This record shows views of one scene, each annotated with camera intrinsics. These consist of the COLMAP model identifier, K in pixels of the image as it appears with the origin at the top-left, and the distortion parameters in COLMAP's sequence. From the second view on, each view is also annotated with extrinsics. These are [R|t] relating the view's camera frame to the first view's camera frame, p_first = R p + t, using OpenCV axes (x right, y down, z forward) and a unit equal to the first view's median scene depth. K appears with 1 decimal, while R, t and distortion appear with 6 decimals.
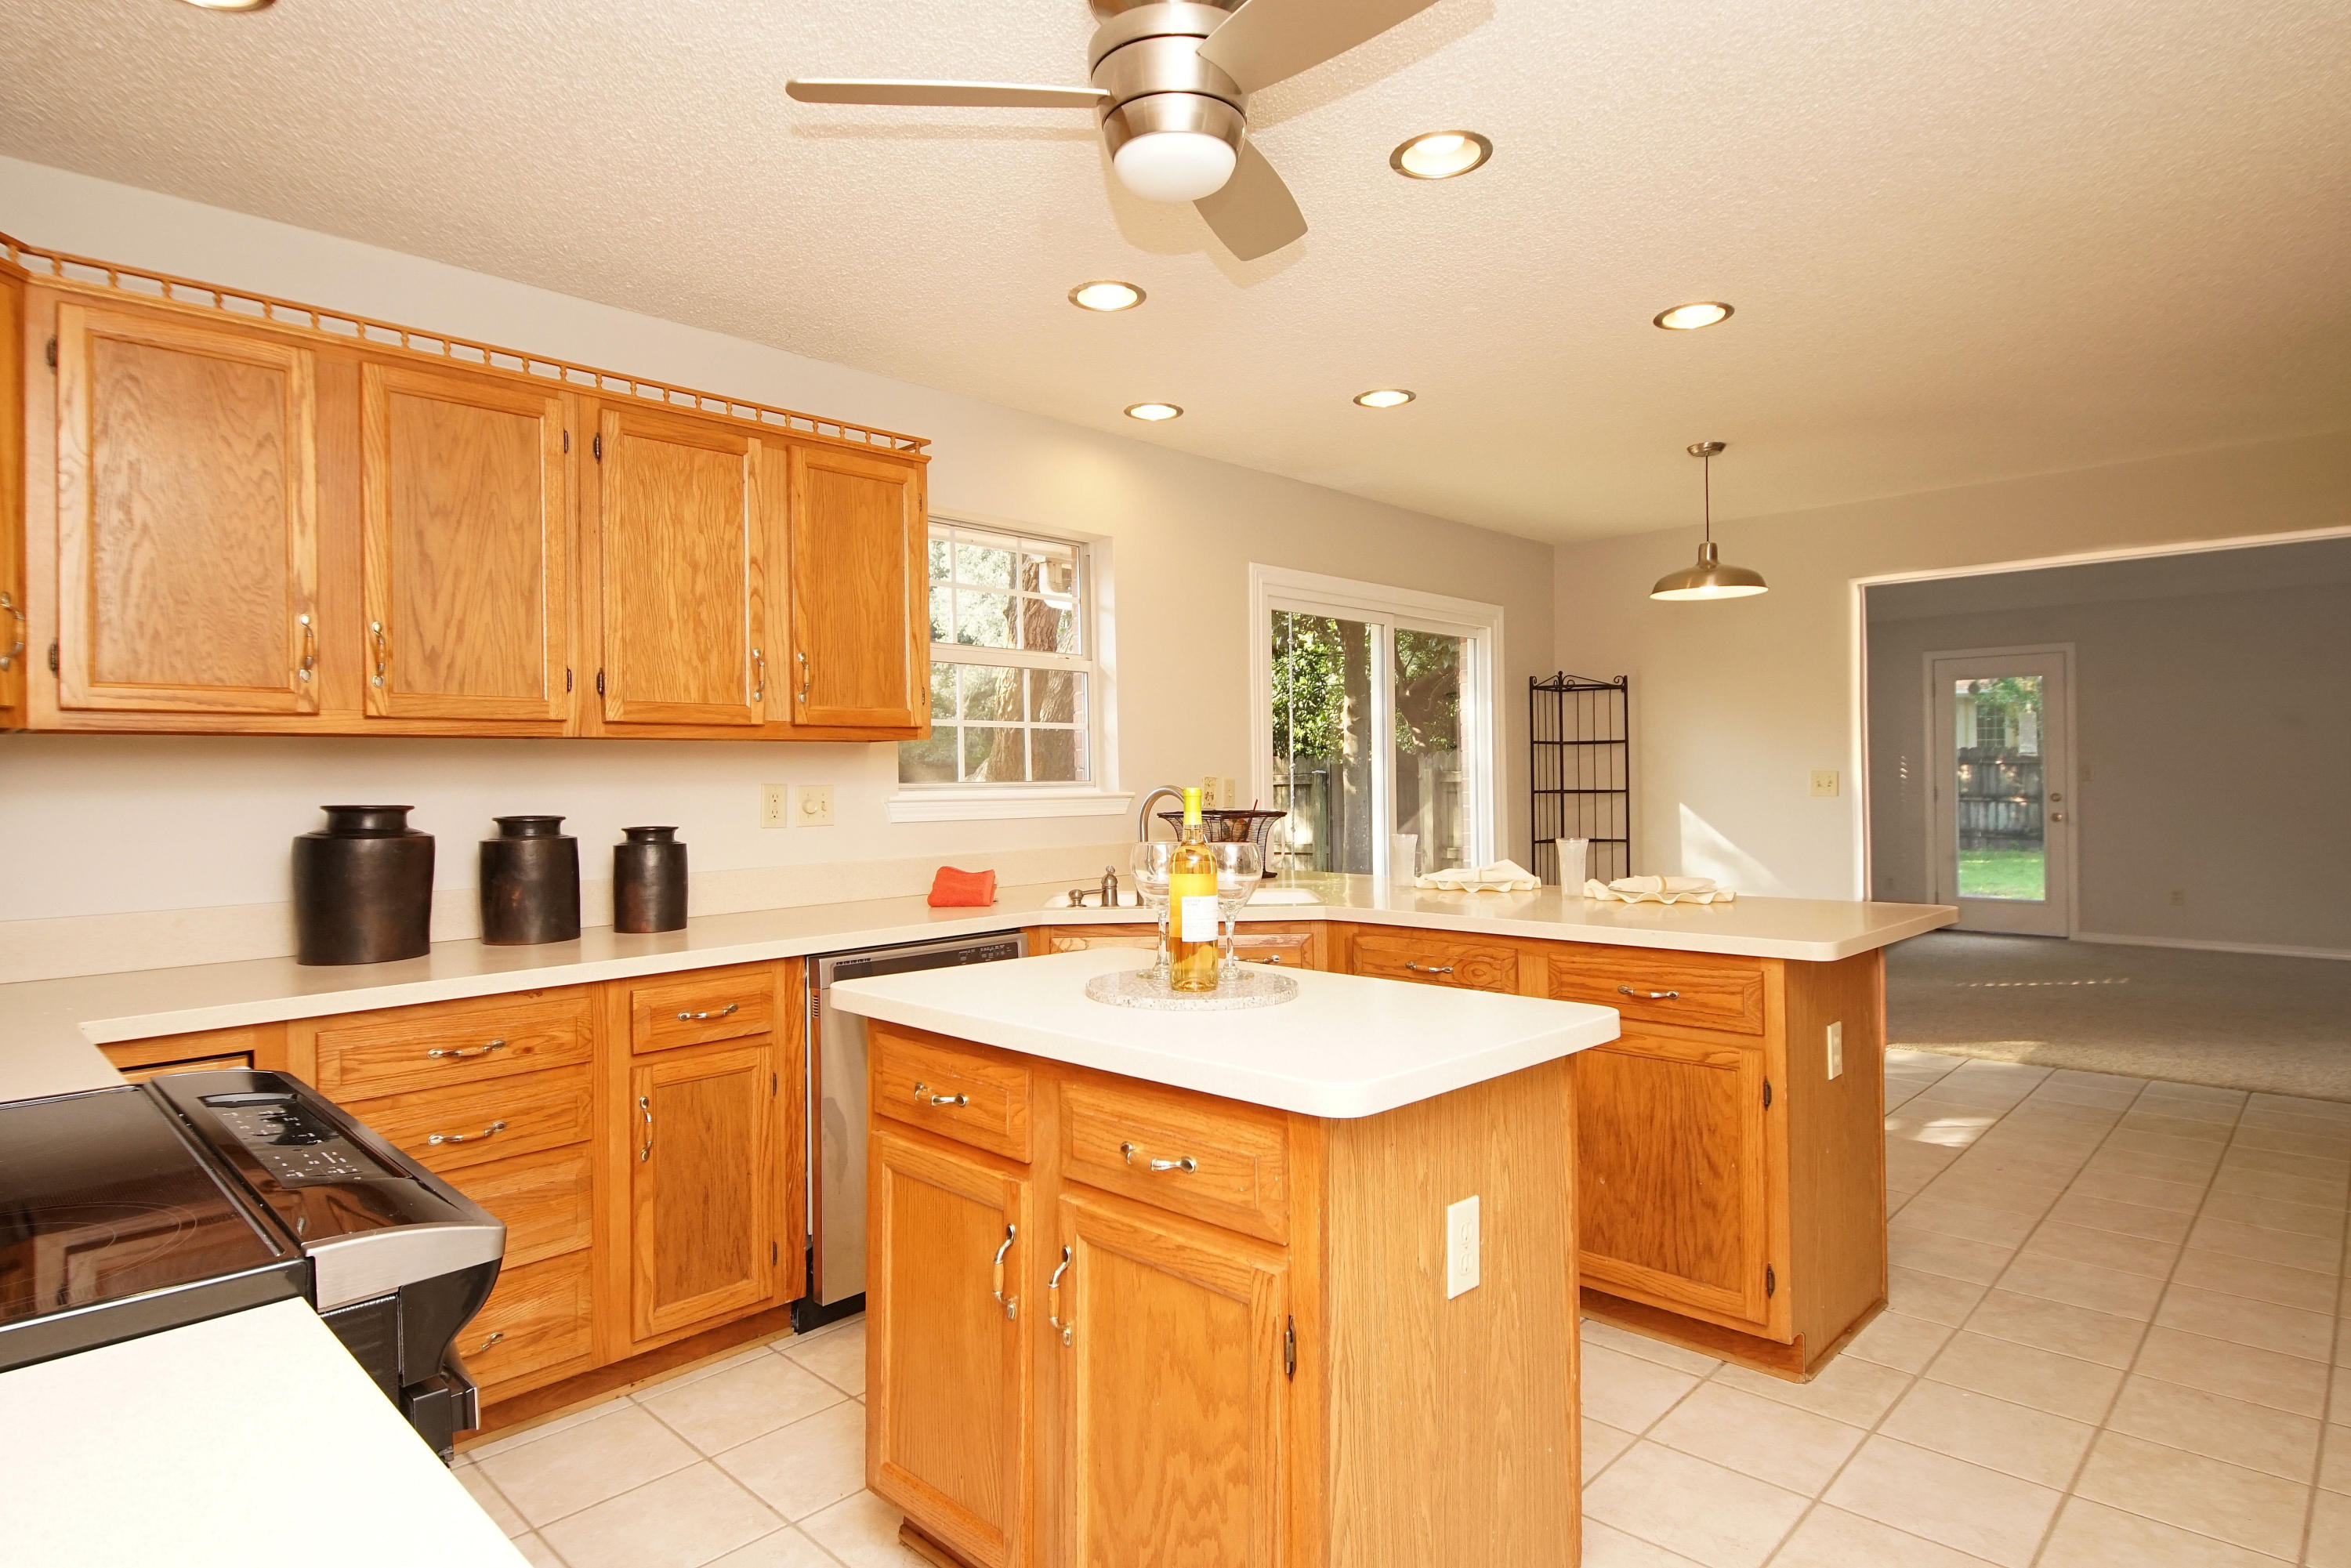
lens RADIAL K [[1266.7, 0, 1169.7], [0, 1266.7, 767.7], [0, 0, 1]] dist [0.037155, -0.038907]
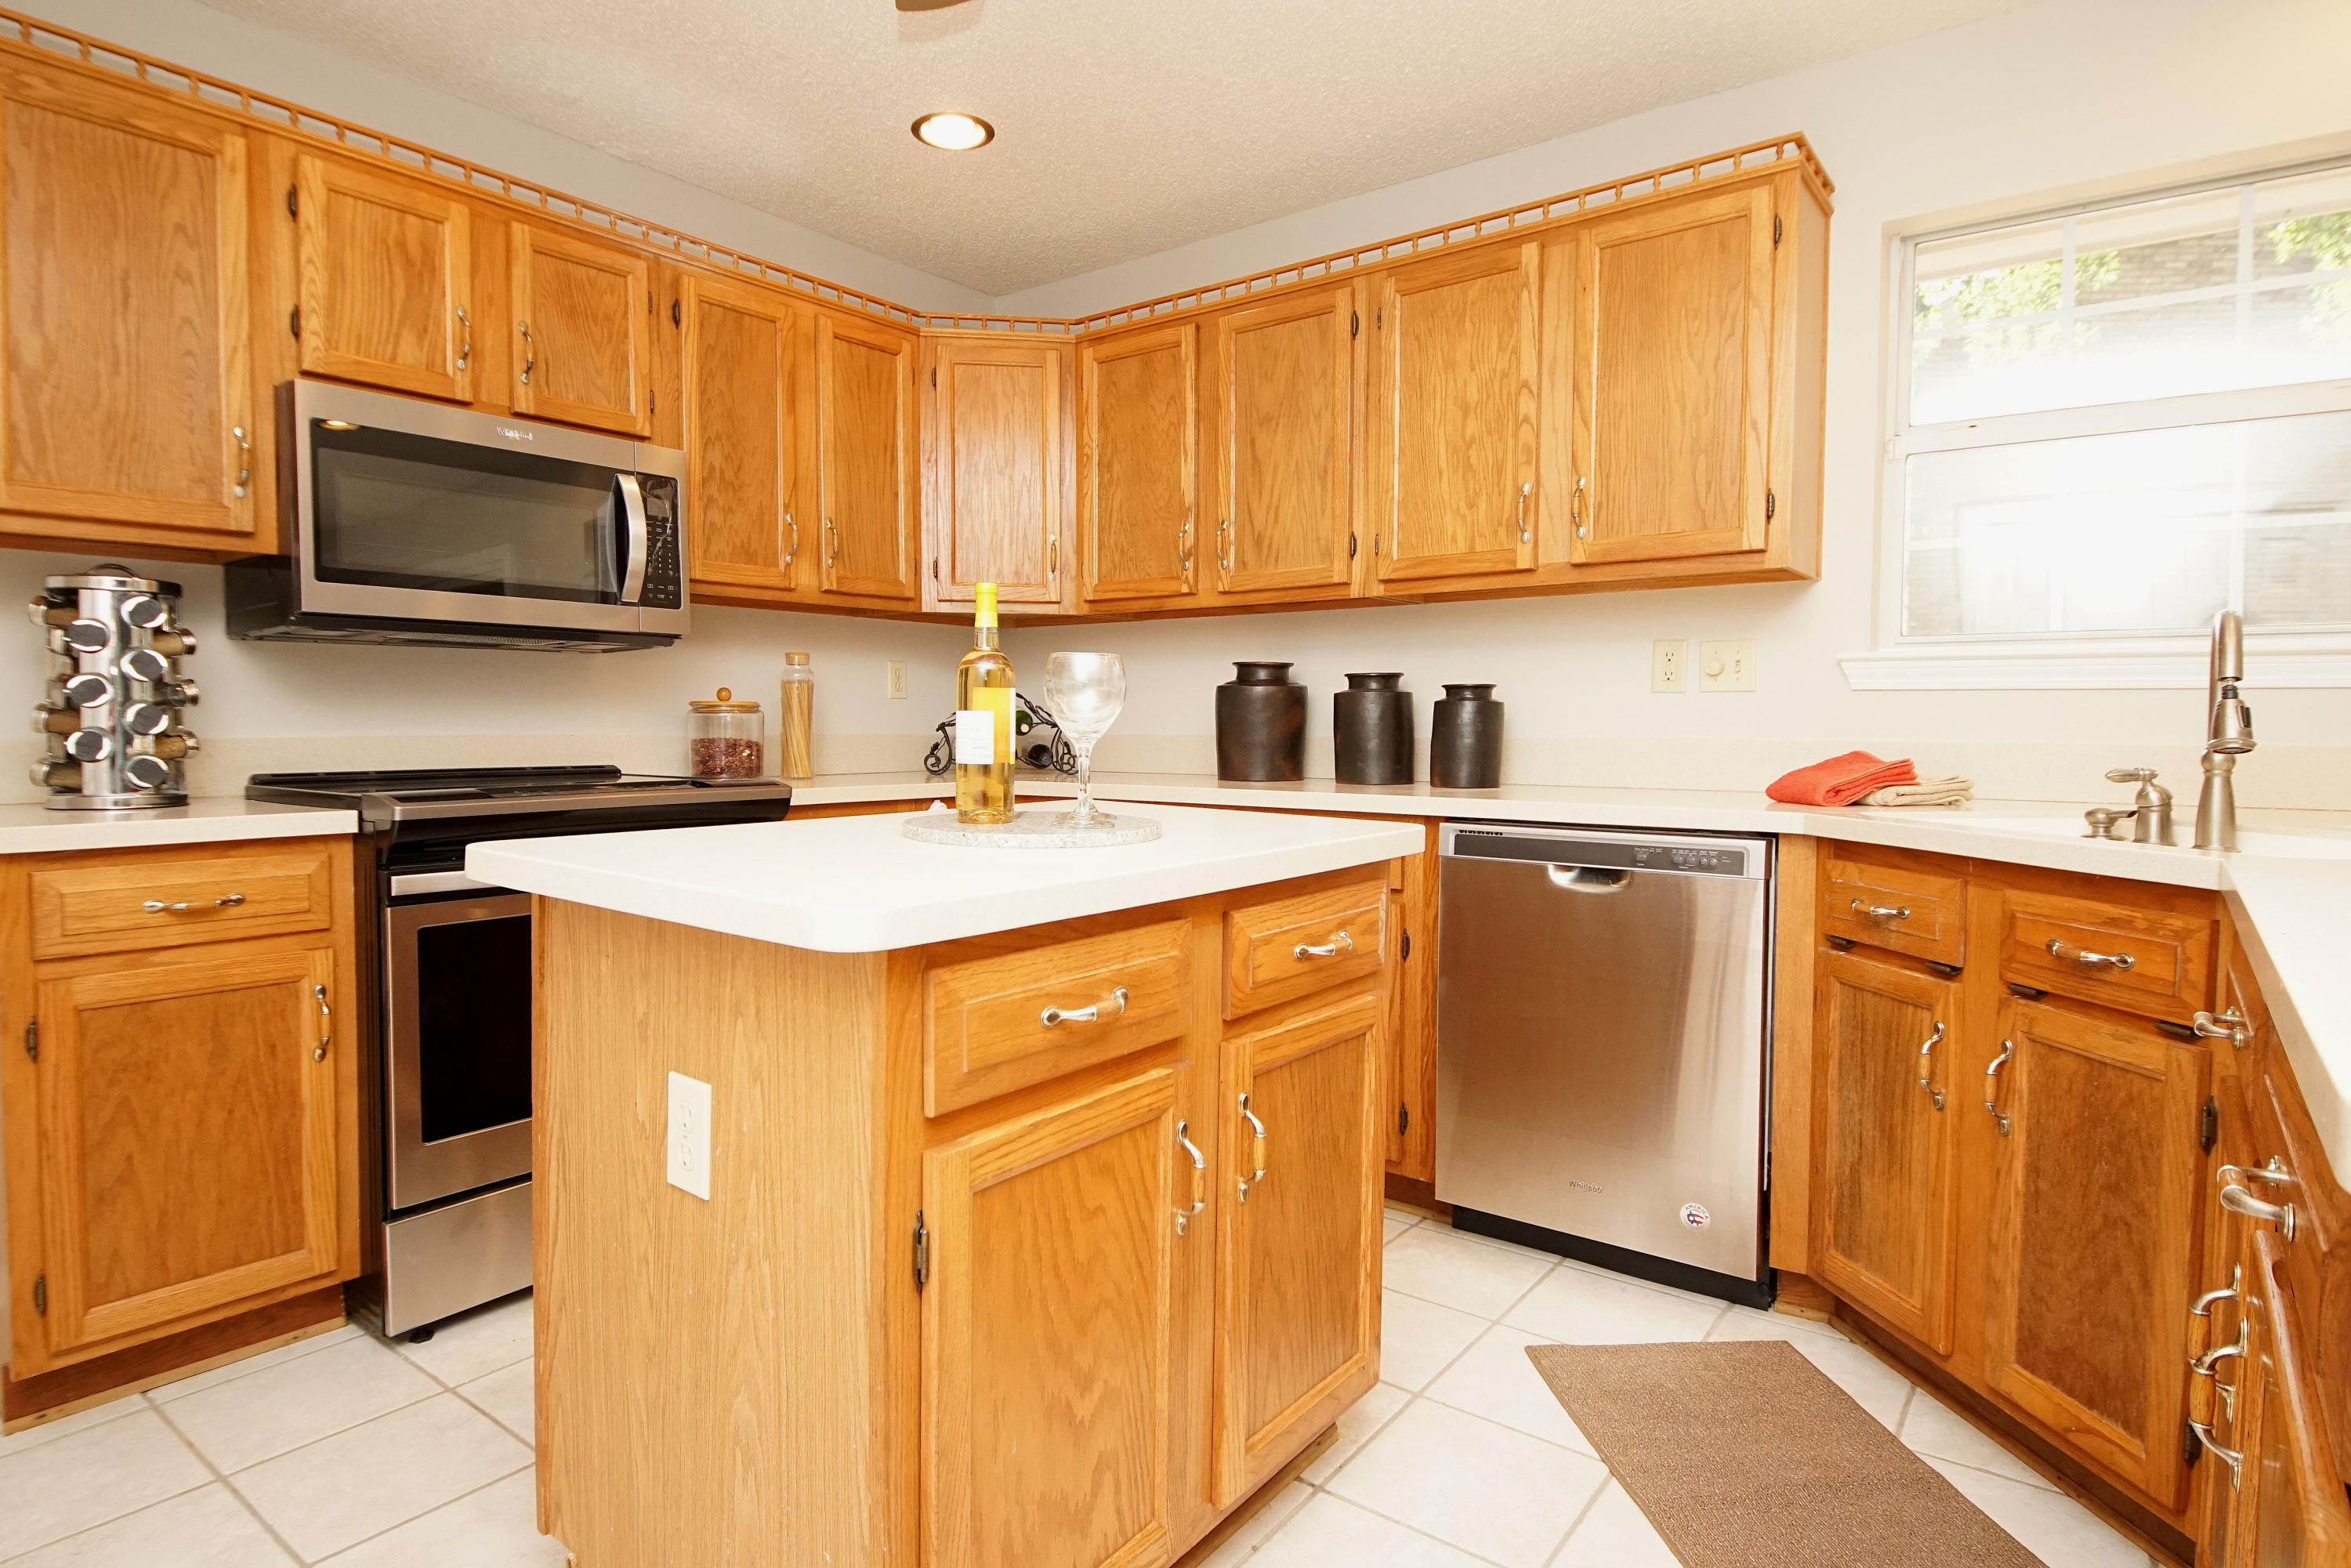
lens RADIAL K [[1258.3, 0, 1155.0], [0, 1258.3, 776.0], [0, 0, 1]] dist [0.035724, -0.032223]
pose [[0.115850, 0.057879, -0.991579, 0.618488], [0.002976, 0.998276, 0.058618, 0.067860], [0.993262, -0.009742, 0.115478, 0.725906]]
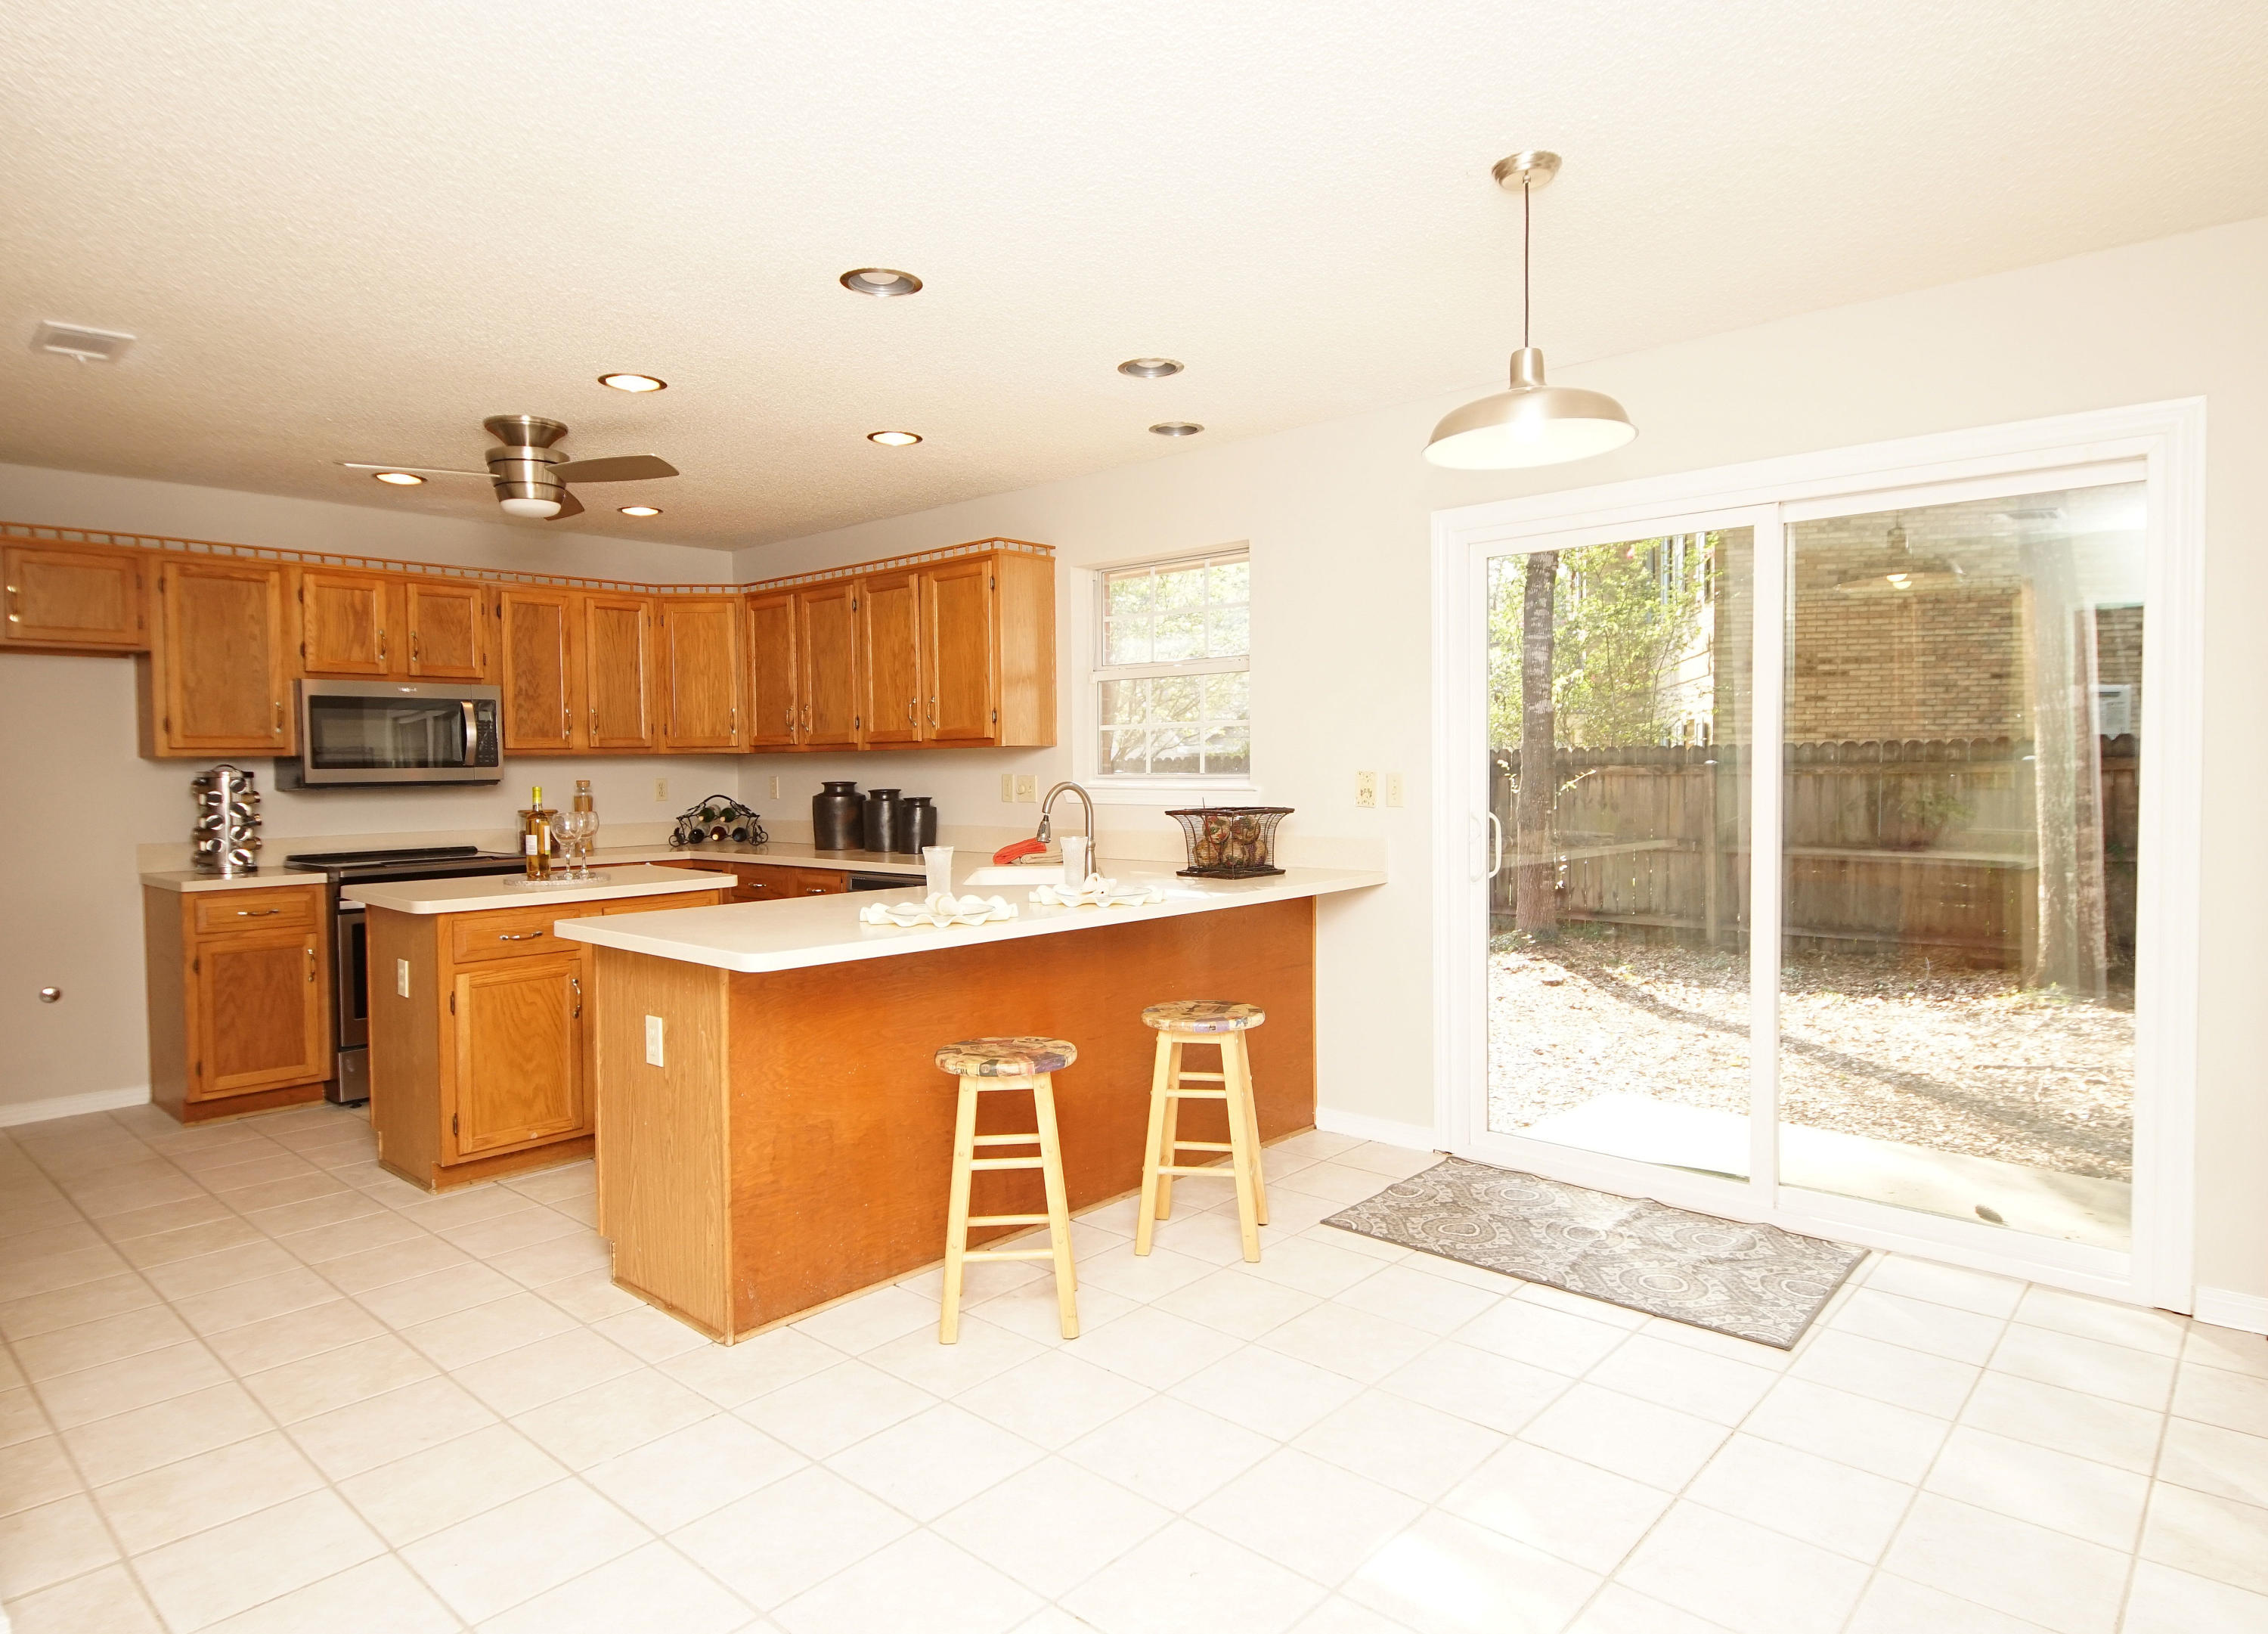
lens RADIAL K [[1321.3, 0, 1131.5], [0, 1321.3, 811.2], [0, 0, 1]] dist [0.012418, -0.002347]
pose [[0.036766, 0.049097, -0.998117, 1.701831], [0.019431, 0.998568, 0.049835, -0.025572], [0.999135, -0.021227, 0.035760, 1.402426]]
